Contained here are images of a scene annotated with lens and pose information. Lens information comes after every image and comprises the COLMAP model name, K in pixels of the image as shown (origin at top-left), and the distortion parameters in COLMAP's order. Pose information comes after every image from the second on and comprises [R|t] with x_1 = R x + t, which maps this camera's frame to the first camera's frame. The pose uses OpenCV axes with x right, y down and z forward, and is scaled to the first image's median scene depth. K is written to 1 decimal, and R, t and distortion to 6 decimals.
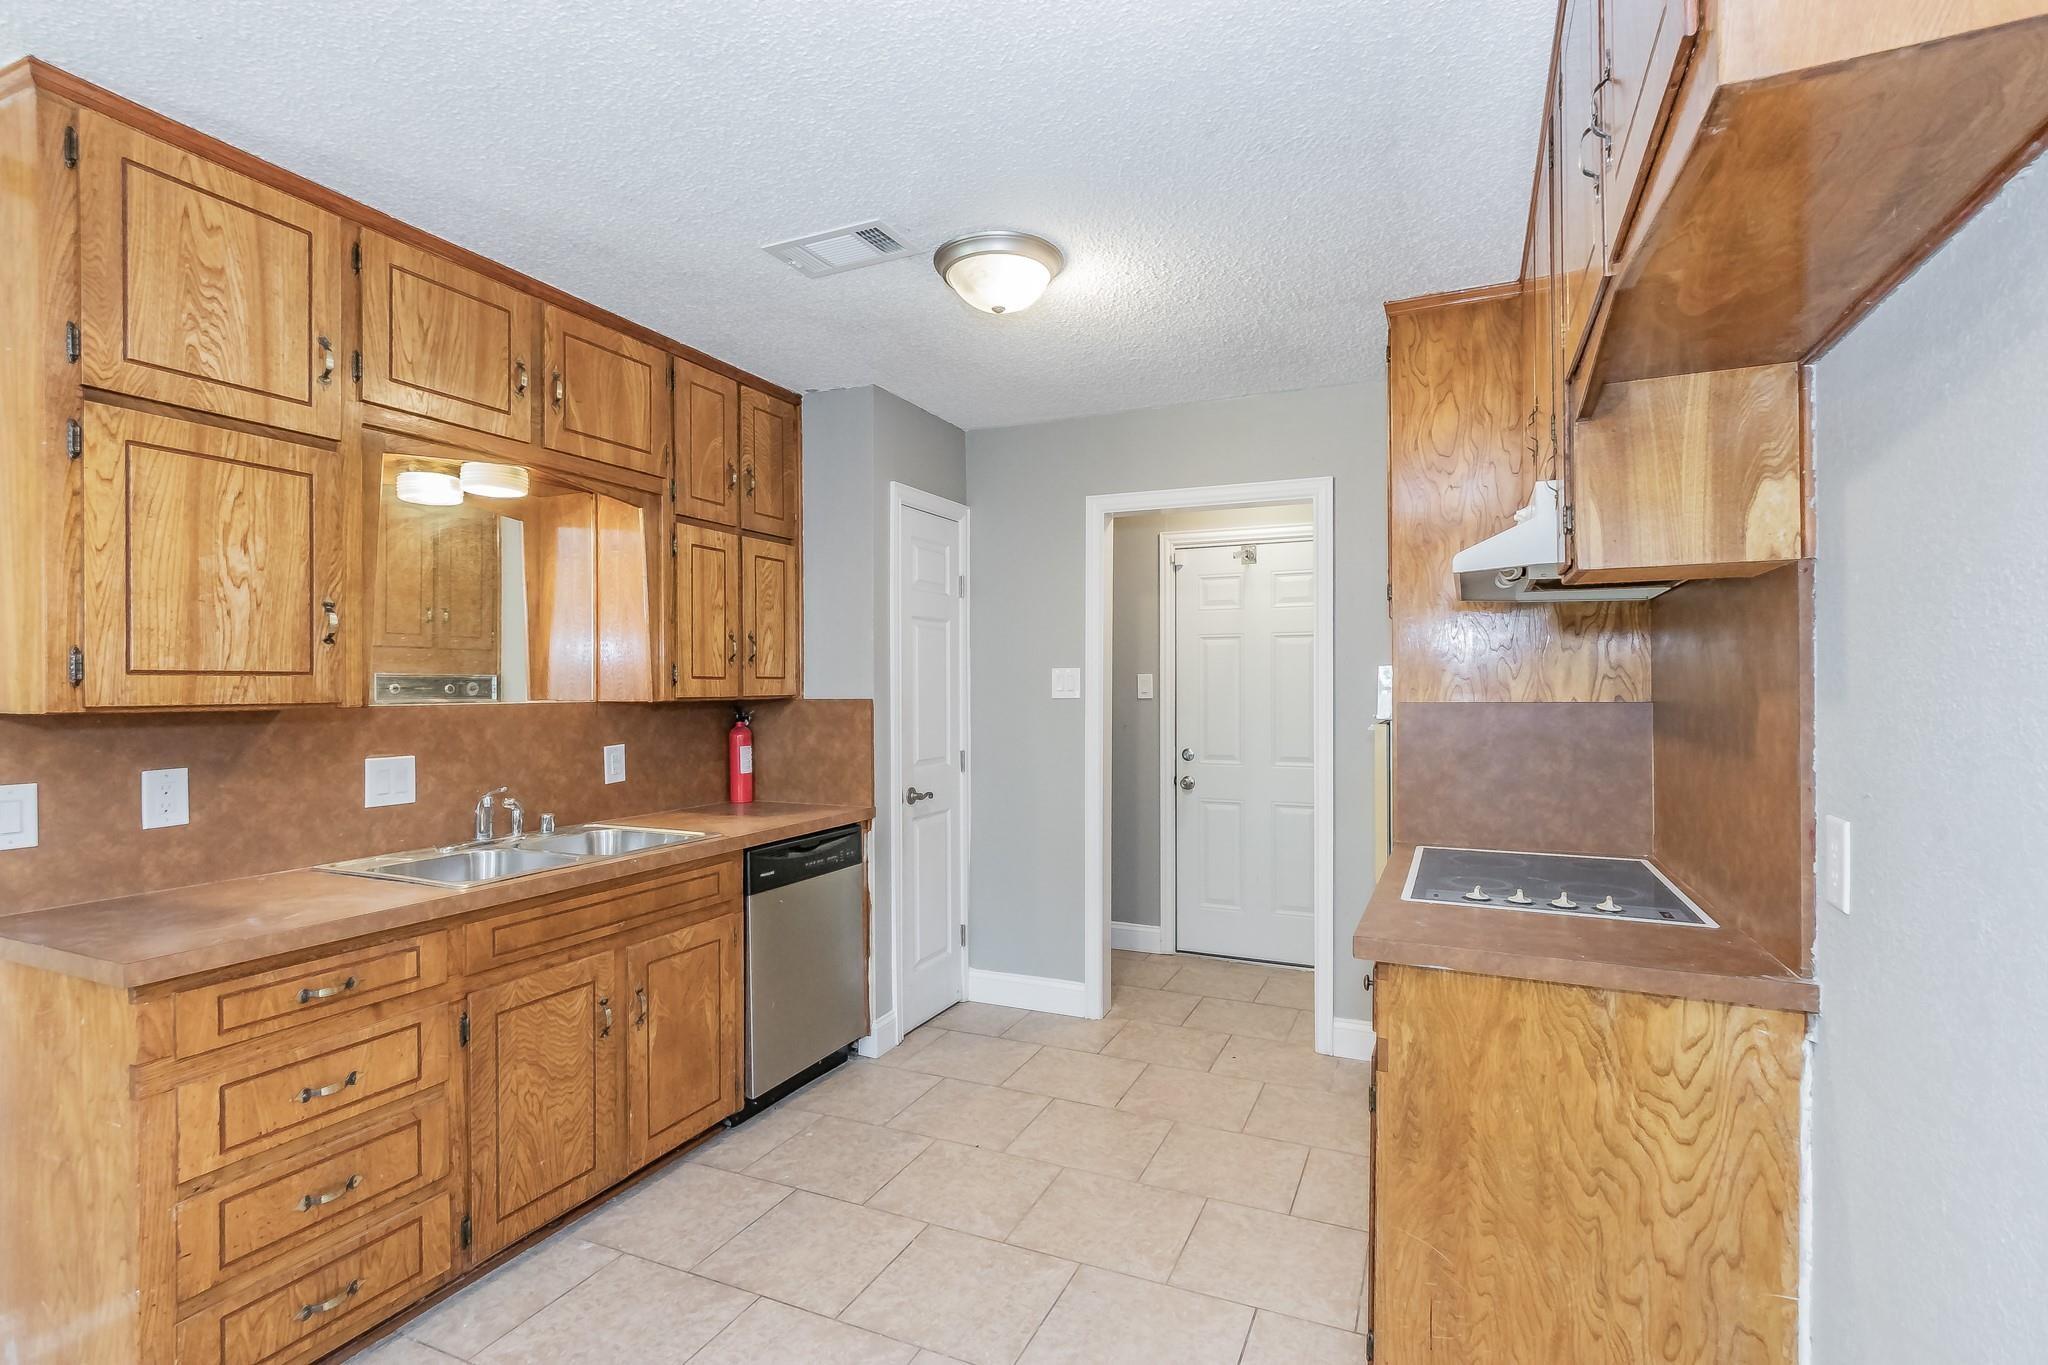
lens RADIAL K [[957.1, 0, 1021.3], [0, 957.1, 684.0], [0, 0, 1]] dist [0.002692, -0.000153]
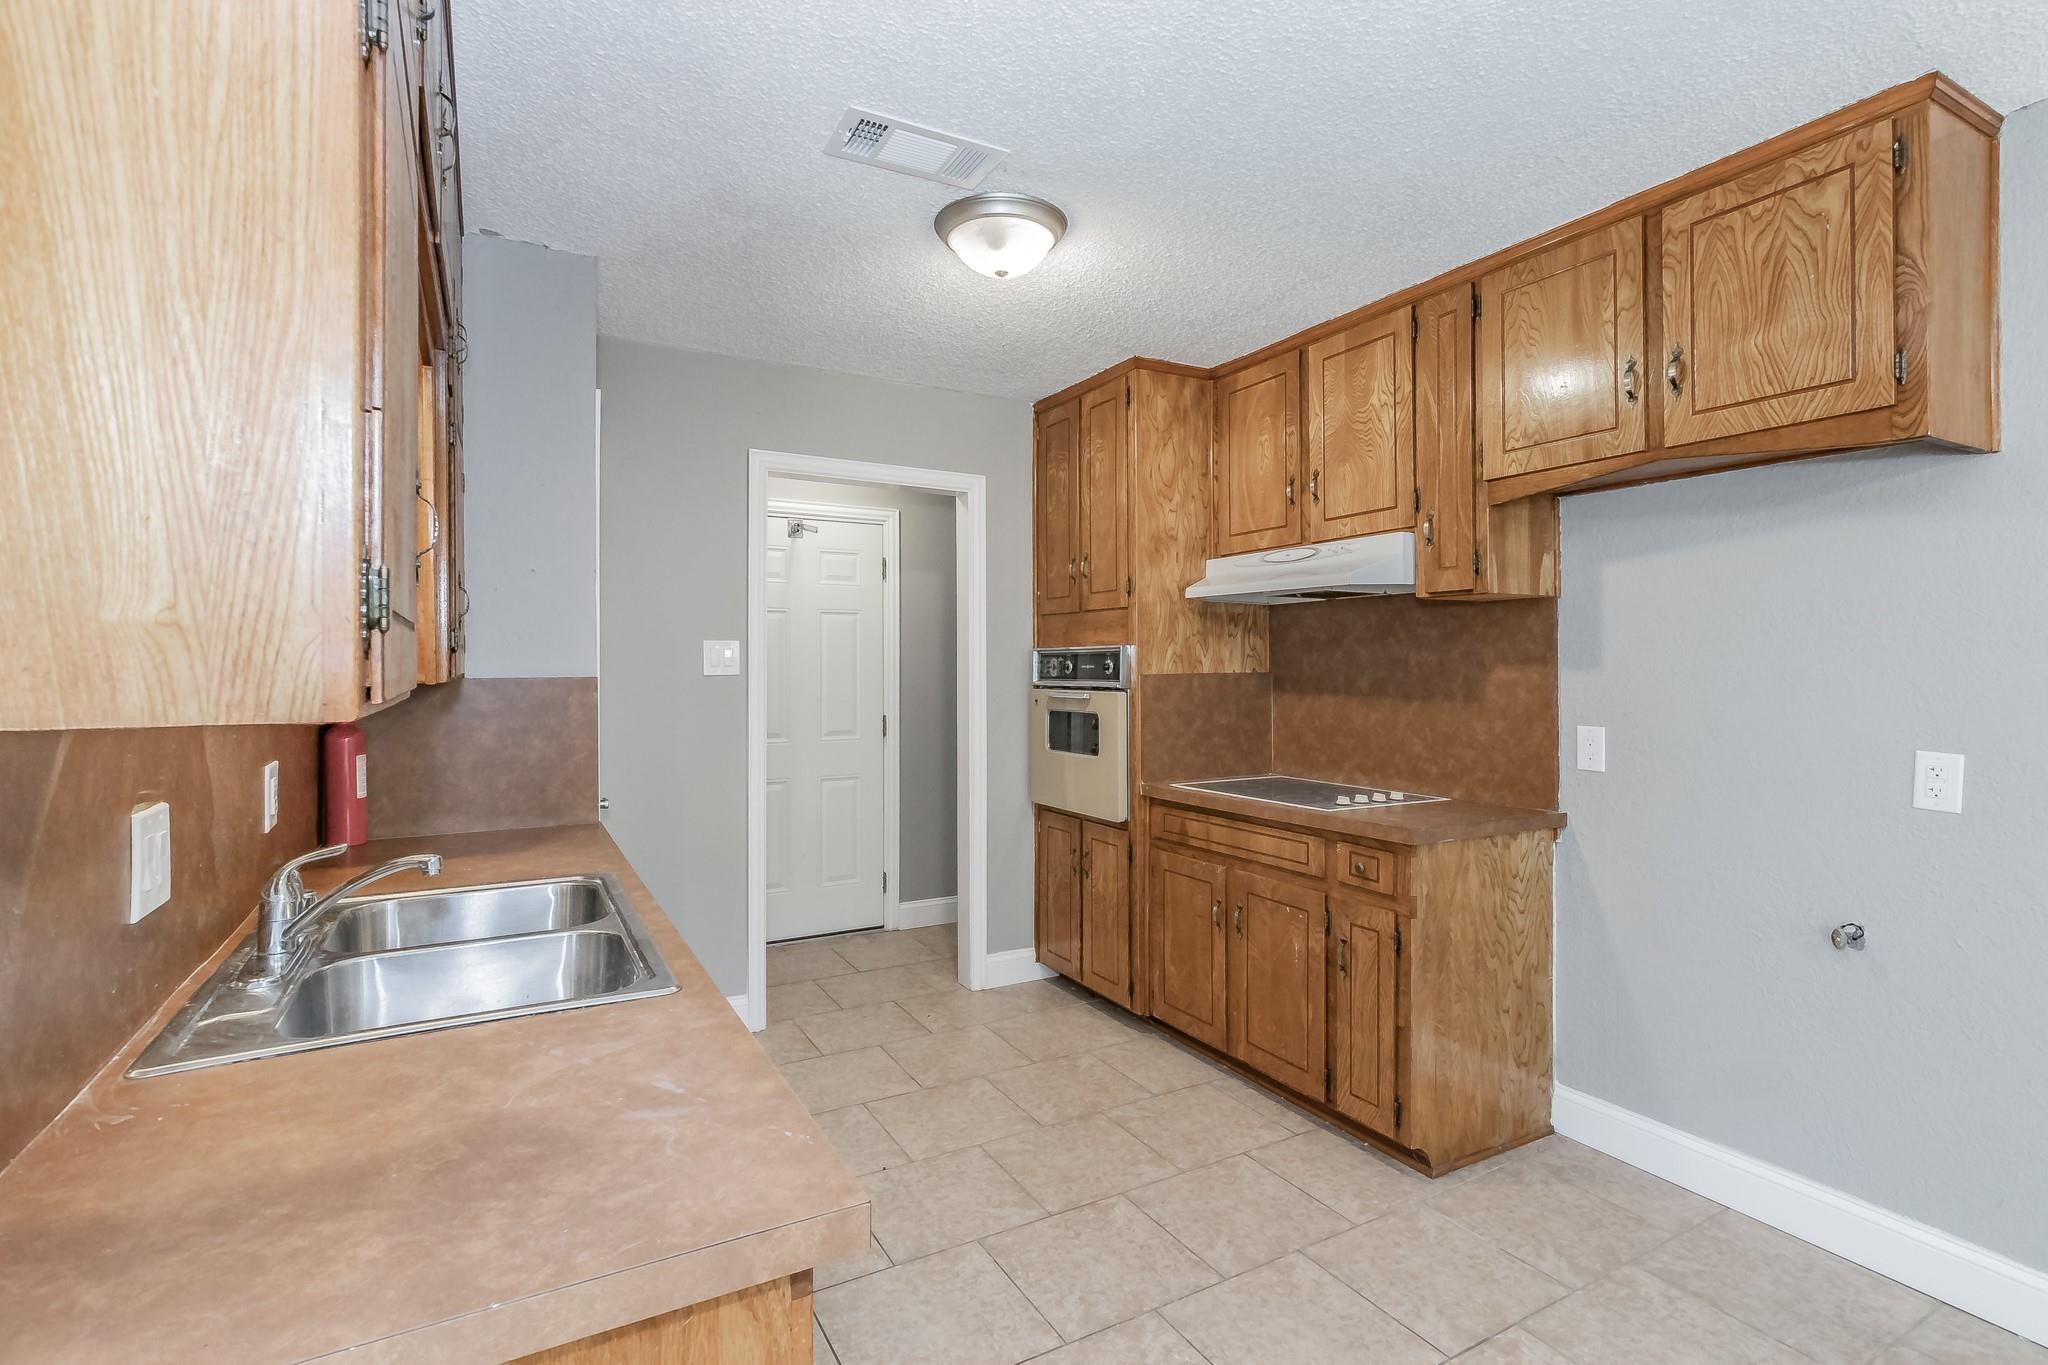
lens RADIAL K [[983.6, 0, 1029.3], [0, 983.6, 661.9], [0, 0, 1]] dist [0.017881, -0.000030]
pose [[0.590208, 0.002545, 0.807247, -0.799940], [-0.003136, 0.999995, -0.000860, 0.004287], [-0.807245, -0.002024, 0.590213, 0.376194]]
